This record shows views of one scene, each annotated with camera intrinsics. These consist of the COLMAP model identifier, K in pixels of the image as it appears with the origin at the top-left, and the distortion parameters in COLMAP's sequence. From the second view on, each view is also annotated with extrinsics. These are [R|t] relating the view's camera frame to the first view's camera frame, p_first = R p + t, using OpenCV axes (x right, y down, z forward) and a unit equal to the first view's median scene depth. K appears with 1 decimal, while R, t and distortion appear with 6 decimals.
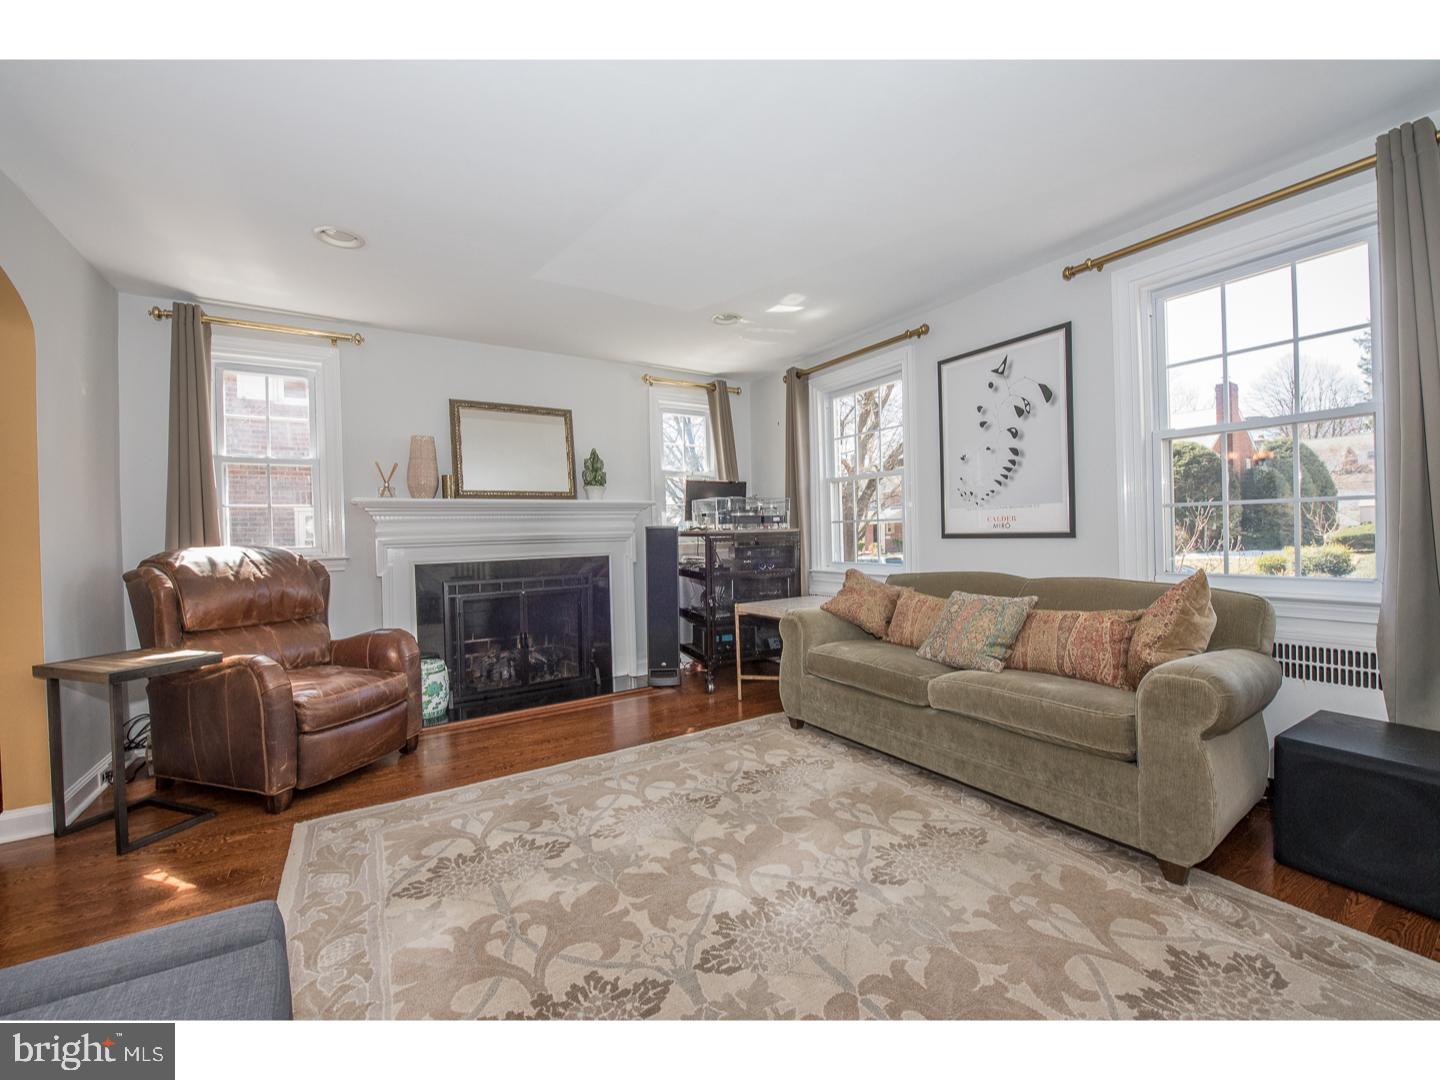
lens RADIAL K [[580.2, 0, 715.7], [0, 580.2, 536.1], [0, 0, 1]] dist [-0.000499, -0.000070]
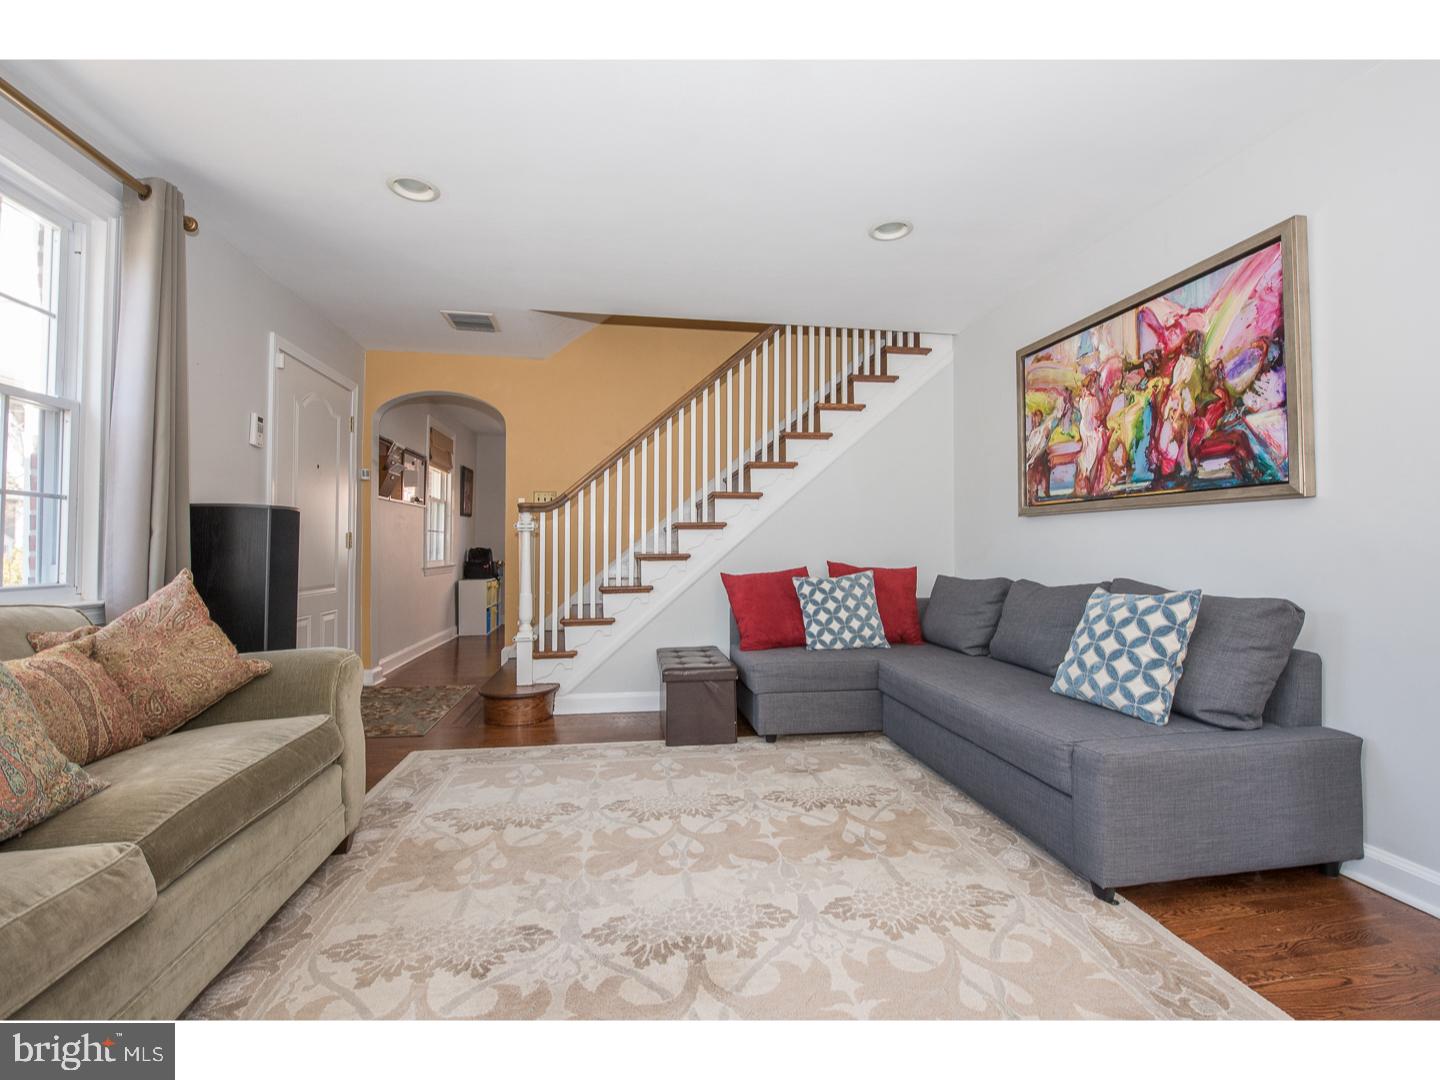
lens RADIAL K [[666.0, 0, 719.9], [0, 666.0, 532.9], [0, 0, 1]] dist [-0.000115, -0.000027]
pose [[-0.919226, 0.032635, 0.392375, -0.390908], [0.025490, 0.999401, -0.023407, 0.060291], [-0.392904, -0.011515, -0.919507, 2.093102]]
